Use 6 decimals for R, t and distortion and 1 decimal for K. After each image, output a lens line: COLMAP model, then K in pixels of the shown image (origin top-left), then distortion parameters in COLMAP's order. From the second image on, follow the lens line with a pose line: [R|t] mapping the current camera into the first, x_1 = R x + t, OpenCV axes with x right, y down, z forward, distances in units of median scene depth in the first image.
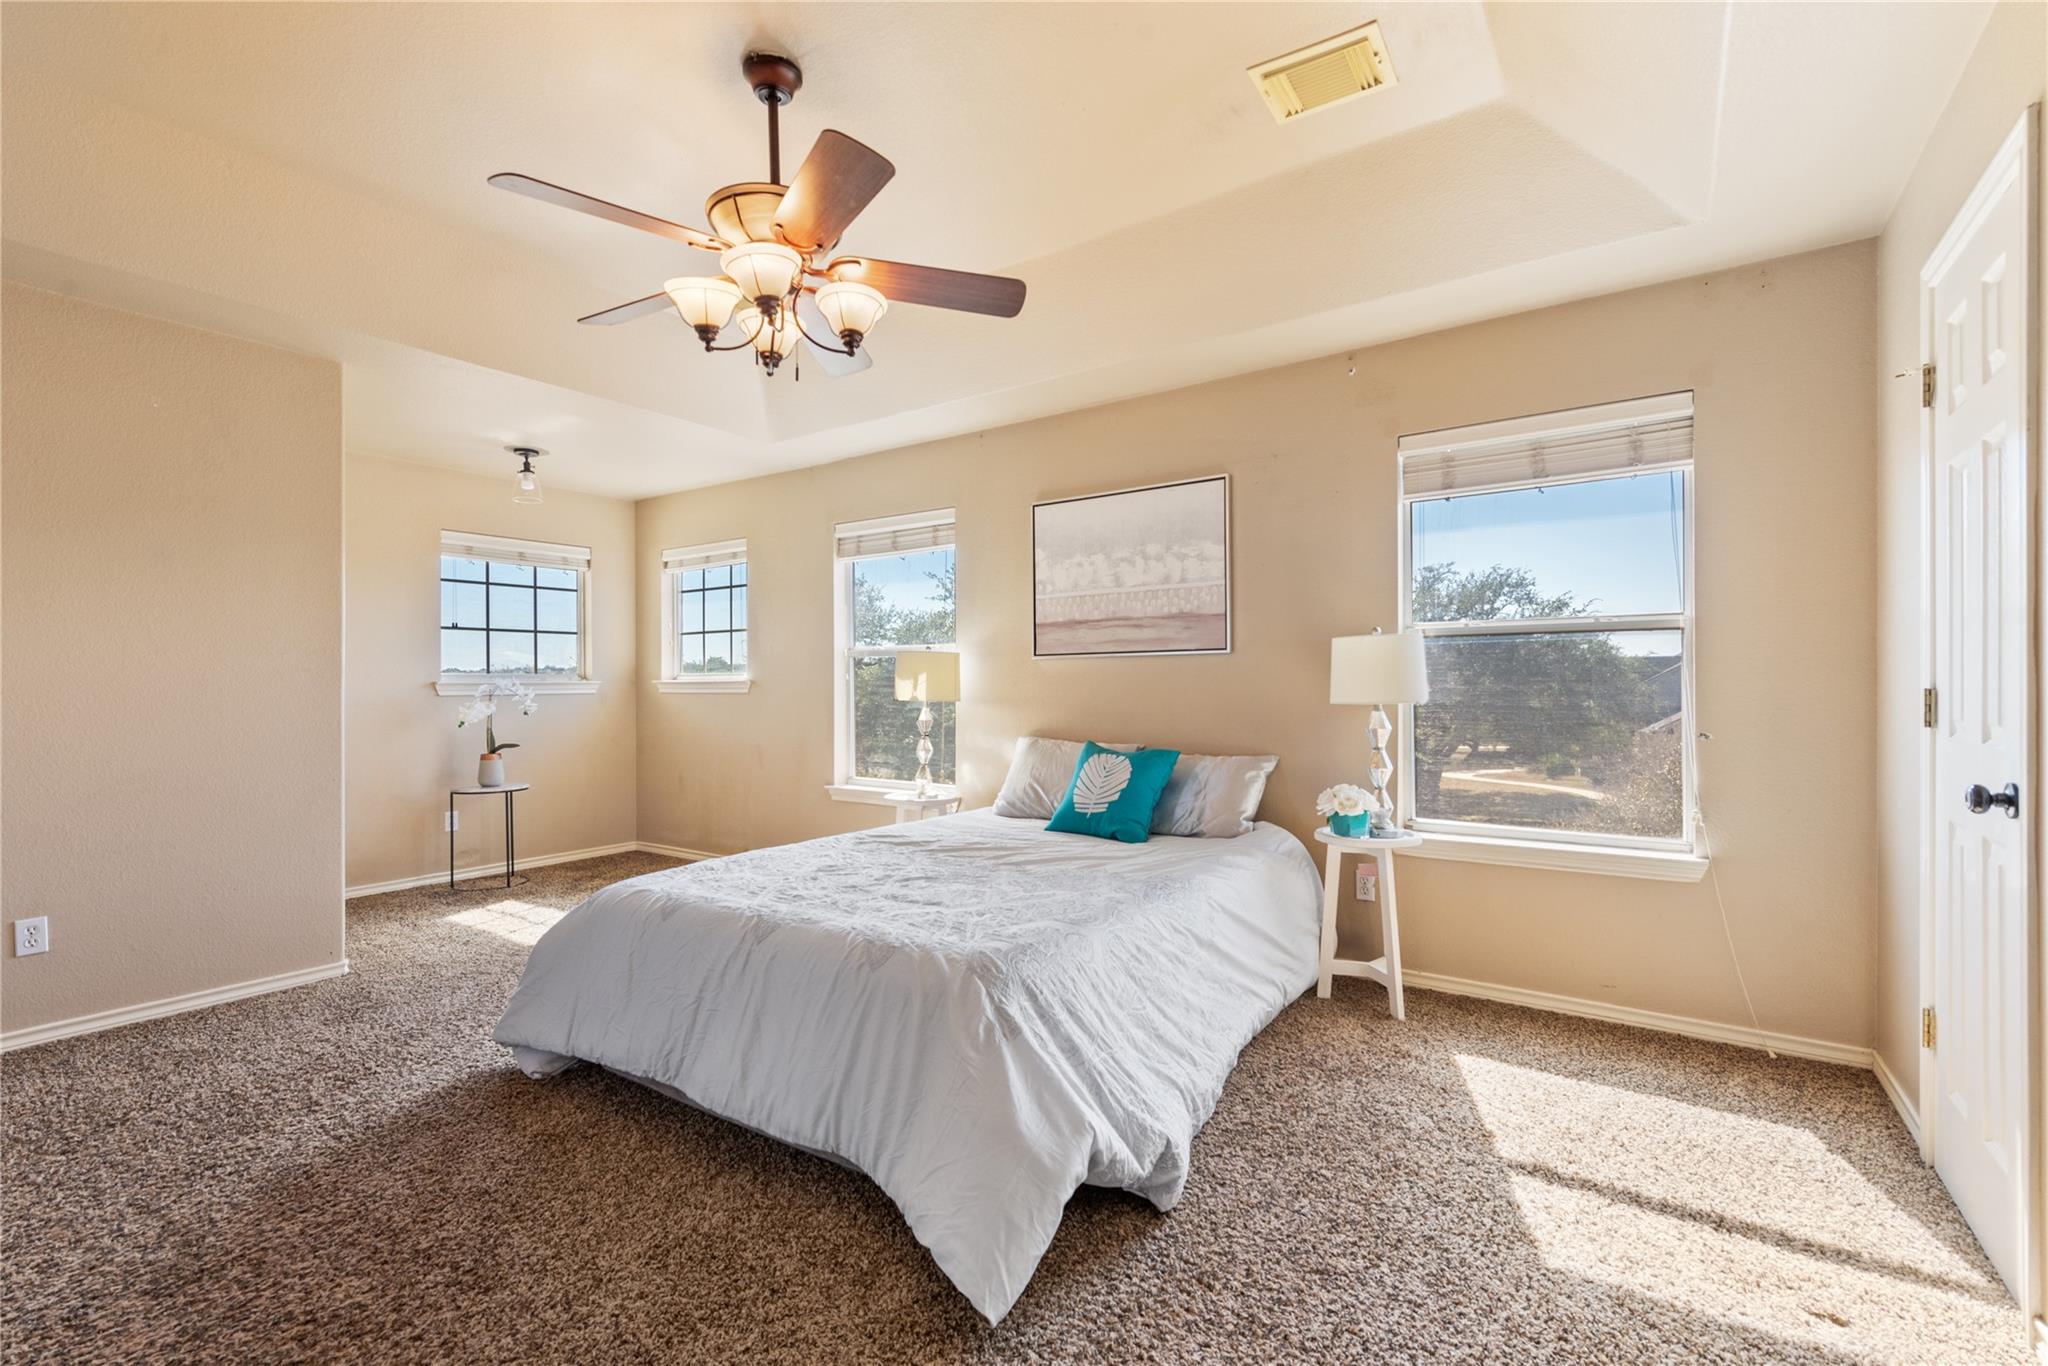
lens RADIAL K [[897.1, 0, 1023.6], [0, 897.1, 684.8], [0, 0, 1]] dist [0.004469, -0.000461]
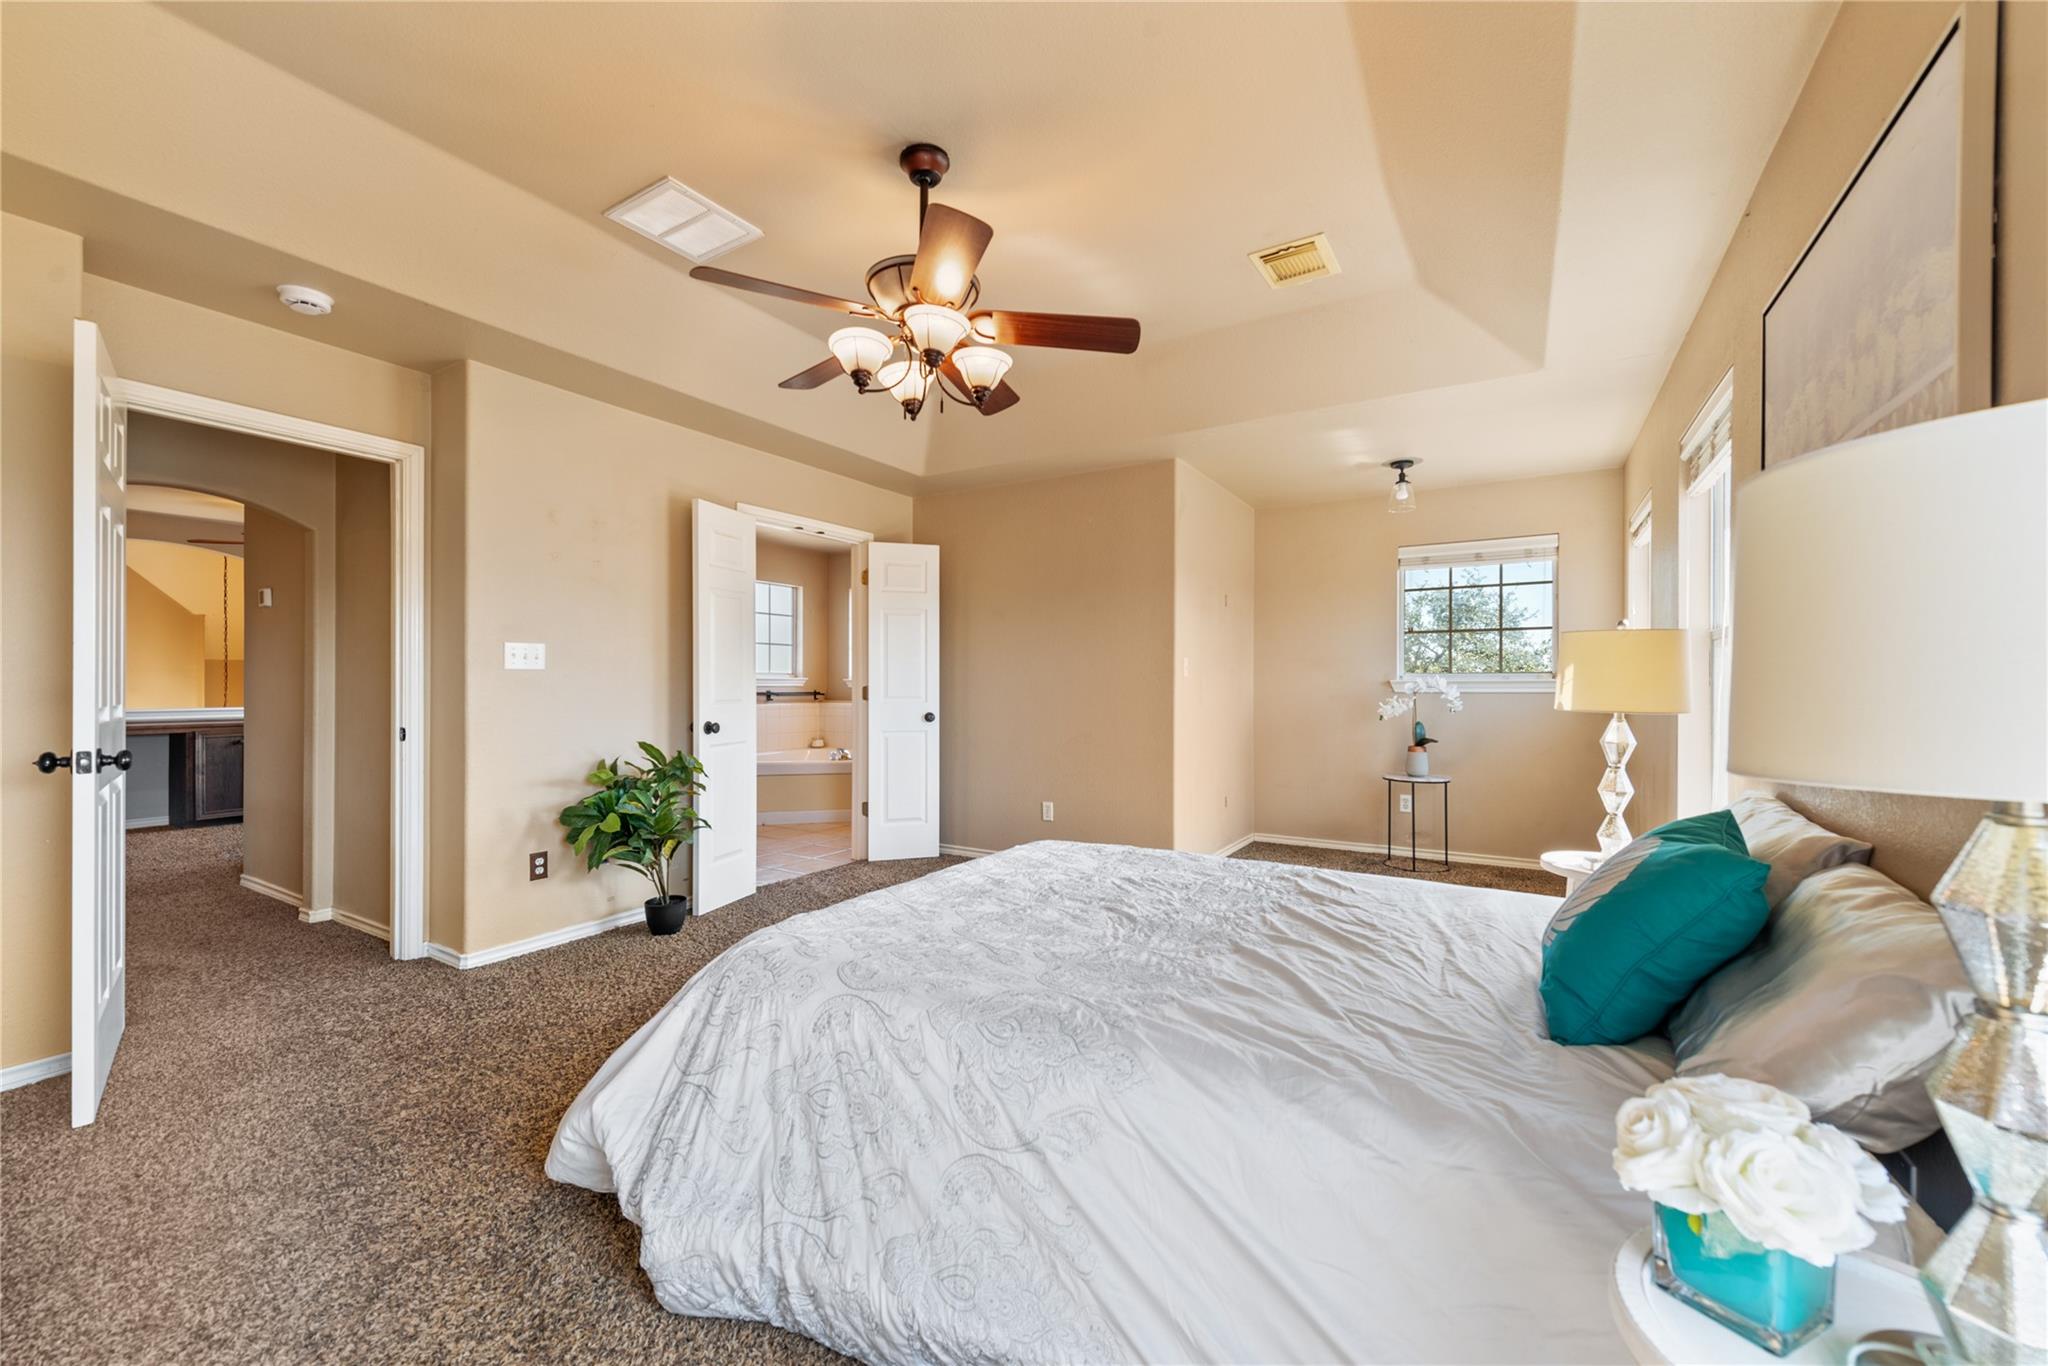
lens RADIAL K [[792.6, 0, 1024.2], [0, 792.6, 682.9], [0, 0, 1]] dist [0.002314, -0.000419]
pose [[0.054505, 0.000092, -0.998513, 0.349204], [-0.005284, 0.999986, -0.000197, 0.003189], [0.998499, 0.005287, 0.054505, 0.486851]]
